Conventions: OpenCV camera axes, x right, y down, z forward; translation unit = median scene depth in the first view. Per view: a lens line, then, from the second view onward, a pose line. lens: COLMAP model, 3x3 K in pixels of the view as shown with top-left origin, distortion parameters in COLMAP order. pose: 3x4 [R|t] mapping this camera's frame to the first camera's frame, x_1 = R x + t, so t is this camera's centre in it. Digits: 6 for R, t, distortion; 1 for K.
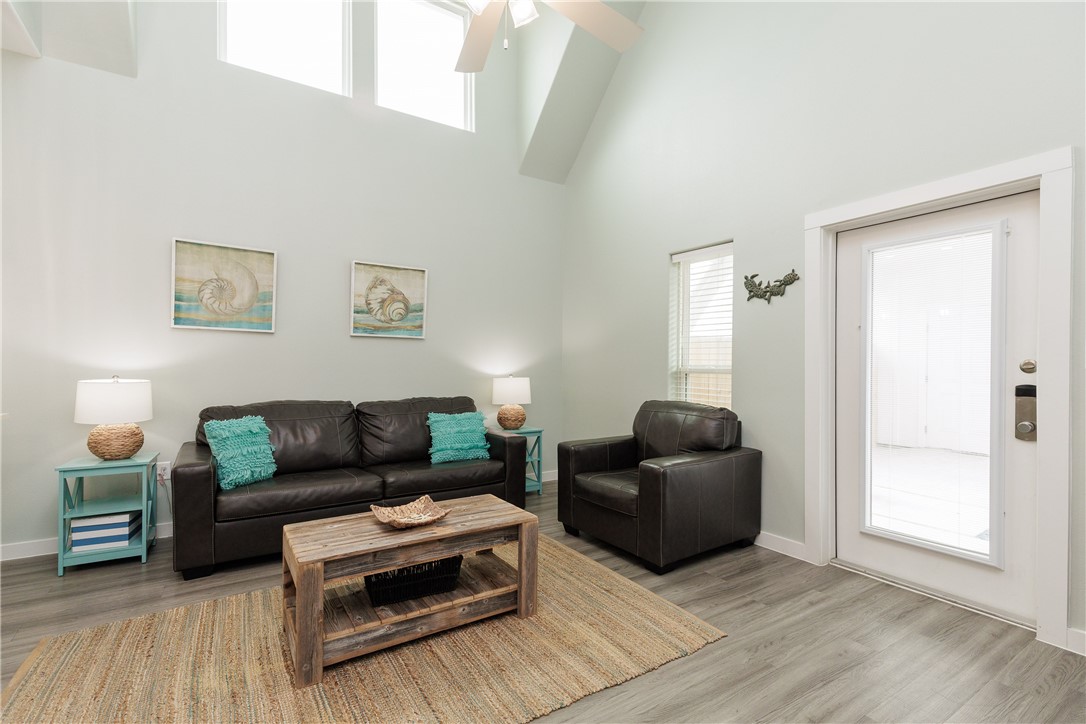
lens RADIAL K [[499.8, 0, 539.3], [0, 499.8, 366.5], [0, 0, 1]] dist [0.019801, -0.000265]
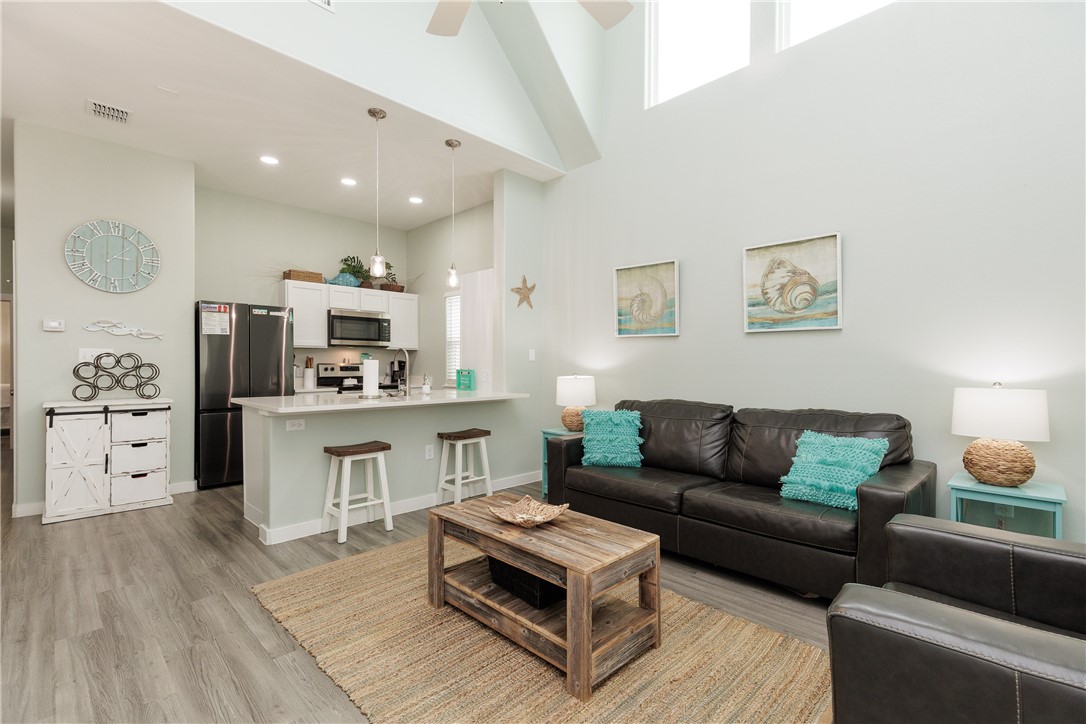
lens RADIAL K [[499.8, 0, 542.9], [0, 499.8, 363.3], [0, 0, 1]] dist [0.019801, -0.000265]
pose [[0.215115, -0.007539, -0.976560, 0.446613], [-0.001640, 0.999966, -0.008081, 0.000881], [0.976587, 0.003340, 0.215096, 0.491858]]
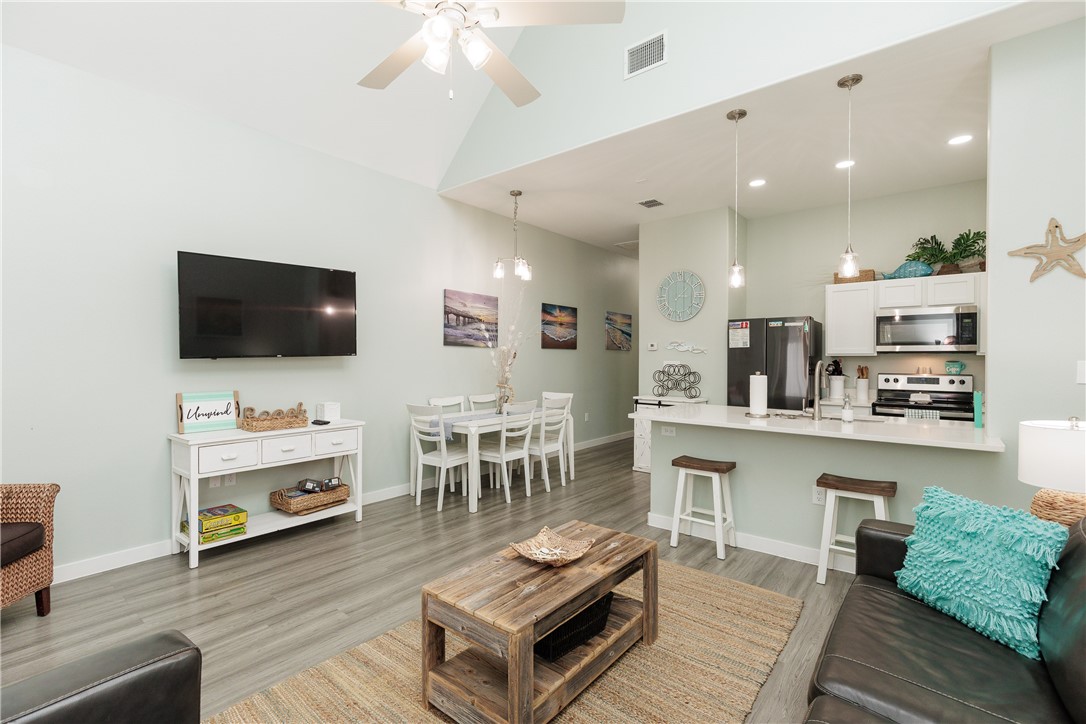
lens RADIAL K [[499.8, 0, 544.3], [0, 499.8, 356.8], [0, 0, 1]] dist [0.019801, -0.000265]
pose [[-0.952618, -0.006569, -0.304098, 0.044469], [-0.005965, 0.999978, -0.002917, -0.043687], [0.304111, -0.000965, -0.952636, 1.146505]]
